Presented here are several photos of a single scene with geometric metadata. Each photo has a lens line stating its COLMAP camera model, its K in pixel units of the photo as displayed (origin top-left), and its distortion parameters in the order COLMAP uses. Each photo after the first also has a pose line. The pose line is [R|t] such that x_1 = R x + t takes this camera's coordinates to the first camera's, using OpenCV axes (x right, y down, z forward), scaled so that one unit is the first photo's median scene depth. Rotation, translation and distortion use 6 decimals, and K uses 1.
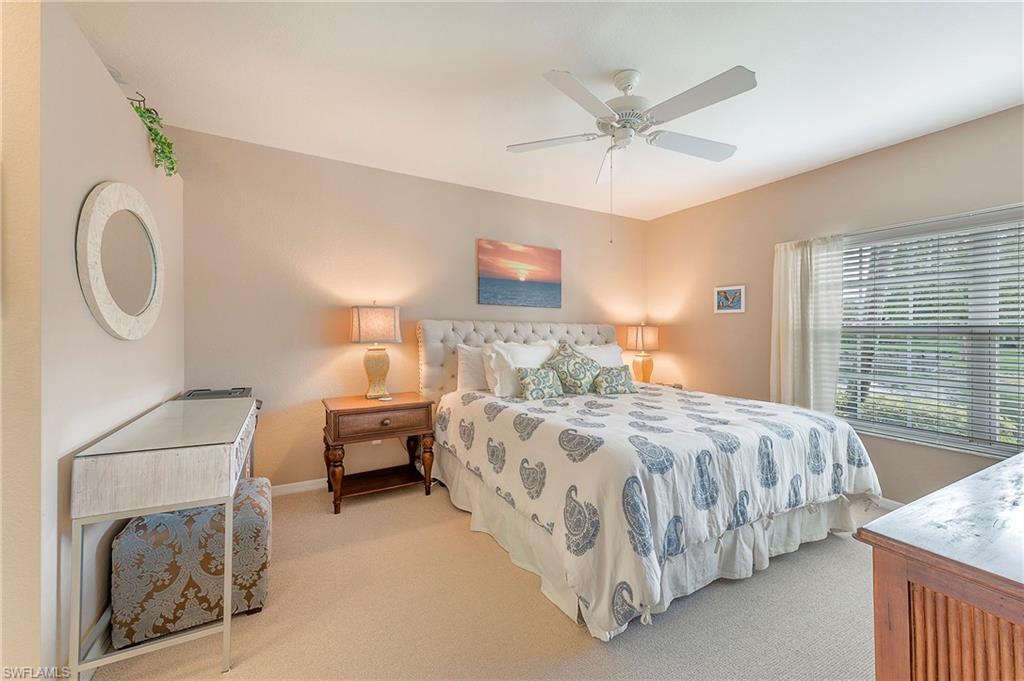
lens RADIAL K [[412.8, 0, 511.7], [0, 412.8, 333.8], [0, 0, 1]] dist [0.013867, -0.001062]
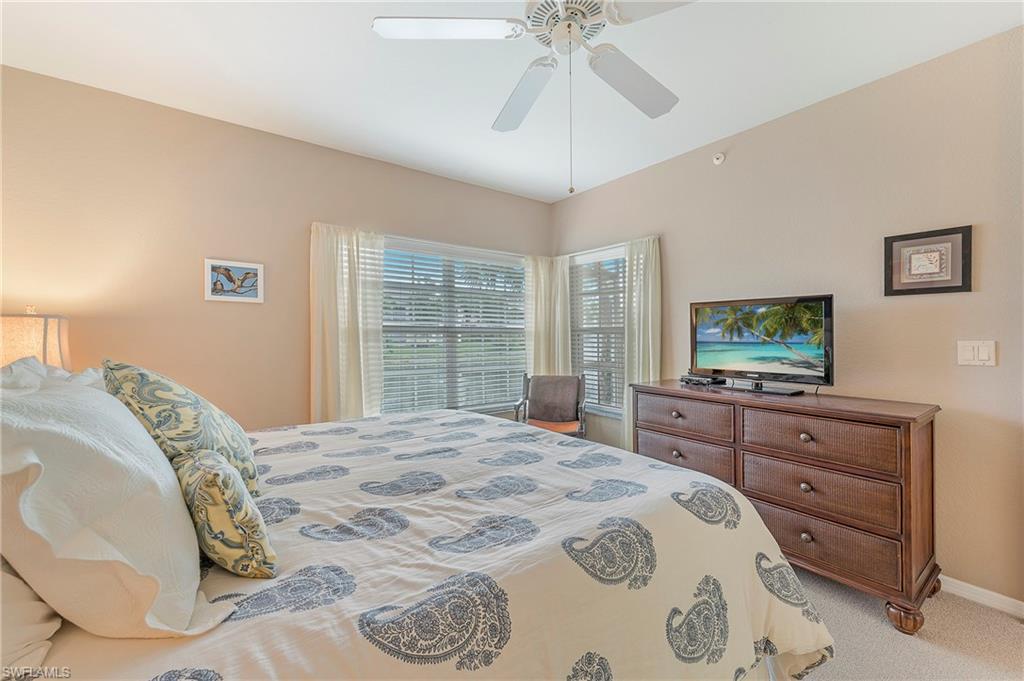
lens RADIAL K [[412.8, 0, 511.4], [0, 412.8, 332.2], [0, 0, 1]] dist [0.013867, -0.001062]
pose [[-0.142953, -0.004943, 0.989717, -0.198404], [-0.001796, 0.999987, 0.004735, -0.005579], [-0.989728, -0.001101, -0.142960, 0.677960]]
